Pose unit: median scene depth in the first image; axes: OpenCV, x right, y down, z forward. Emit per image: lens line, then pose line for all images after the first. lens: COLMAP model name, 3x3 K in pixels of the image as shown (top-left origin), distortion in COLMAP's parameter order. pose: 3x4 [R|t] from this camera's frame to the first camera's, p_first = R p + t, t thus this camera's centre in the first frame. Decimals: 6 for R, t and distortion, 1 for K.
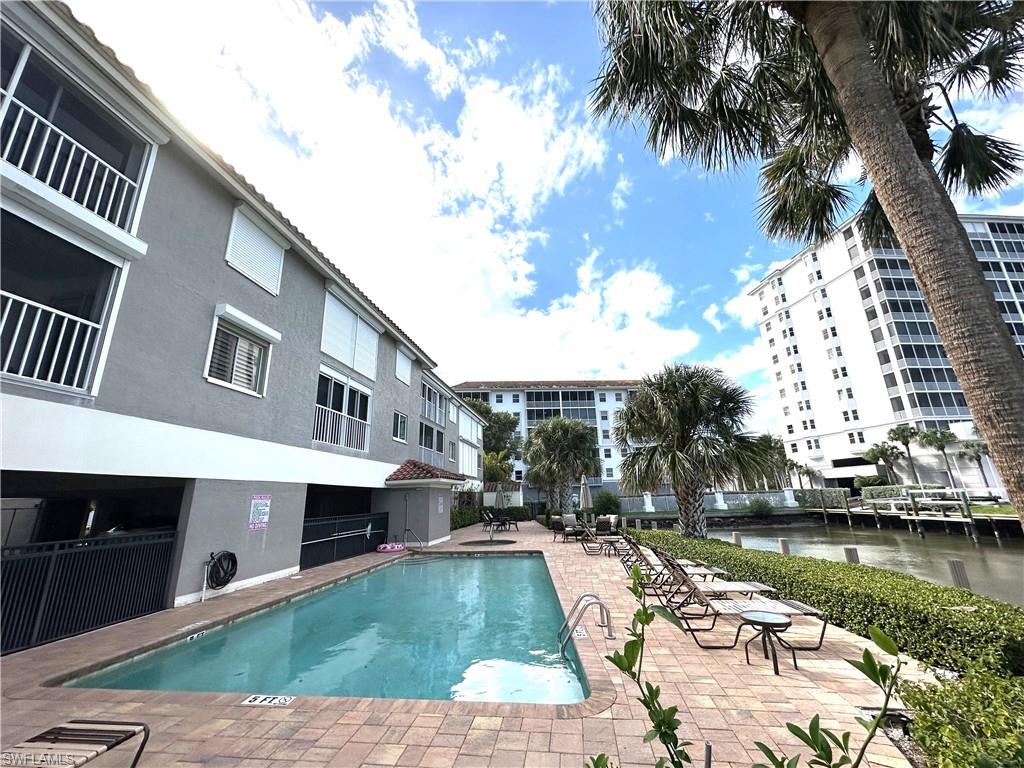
lens RADIAL K [[409.6, 0, 512.0], [0, 409.6, 384.0], [0, 0, 1]] dist [-0.001026, -0.000404]
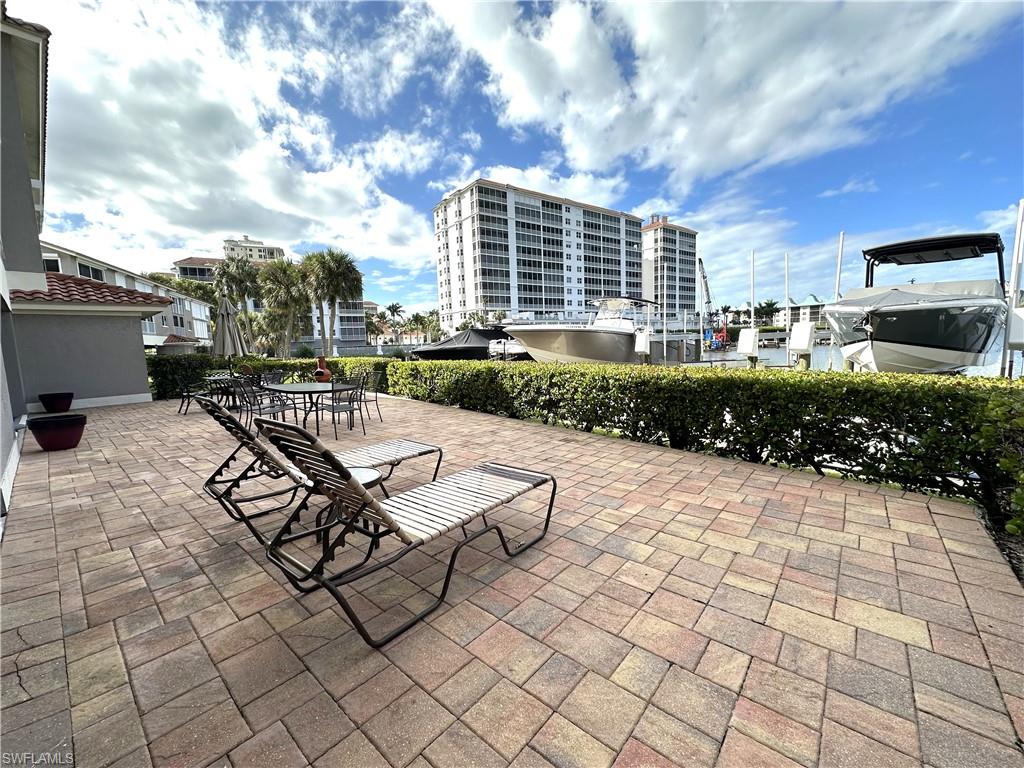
lens RADIAL K [[409.6, 0, 512.0], [0, 409.6, 384.0], [0, 0, 1]] dist [-0.001026, -0.000404]
pose [[0.854743, -0.056506, 0.515967, 0.065167], [-0.125258, 0.942222, 0.310688, -0.170550], [-0.503711, -0.330188, 0.798280, -0.643987]]
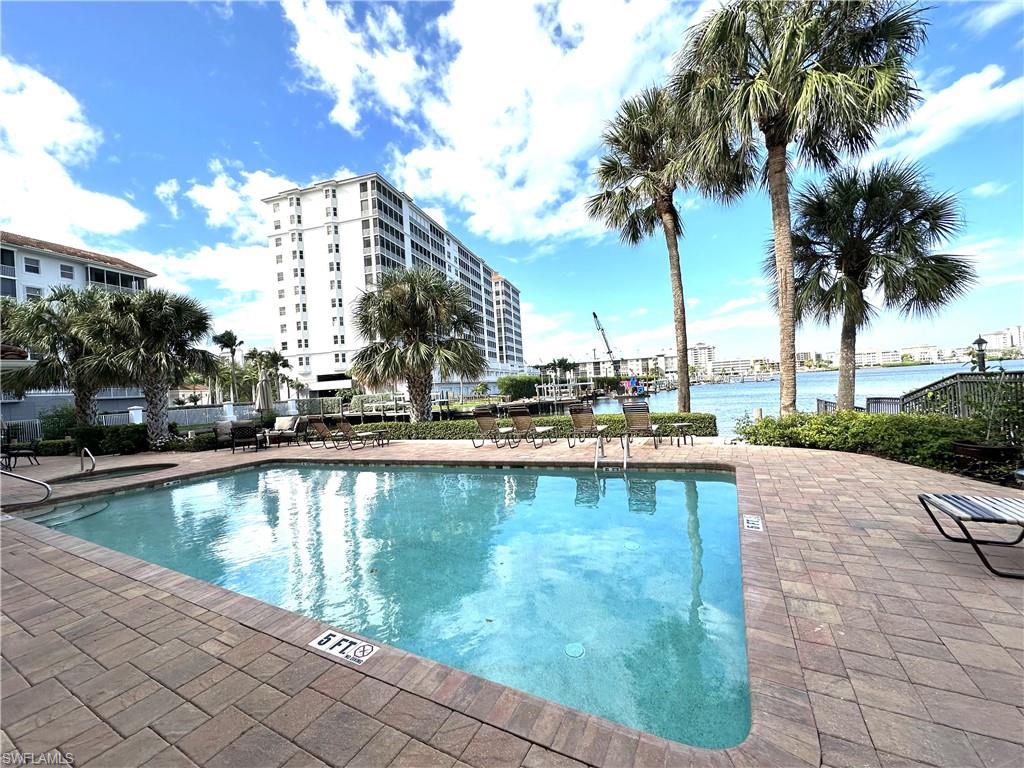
lens RADIAL K [[409.6, 0, 512.0], [0, 409.6, 384.0], [0, 0, 1]] dist [-0.001026, -0.000404]
pose [[0.347028, 0.014222, 0.937747, -0.124512], [-0.197318, 0.978612, 0.058179, 0.033358], [-0.916863, -0.205224, 0.342412, 0.088228]]
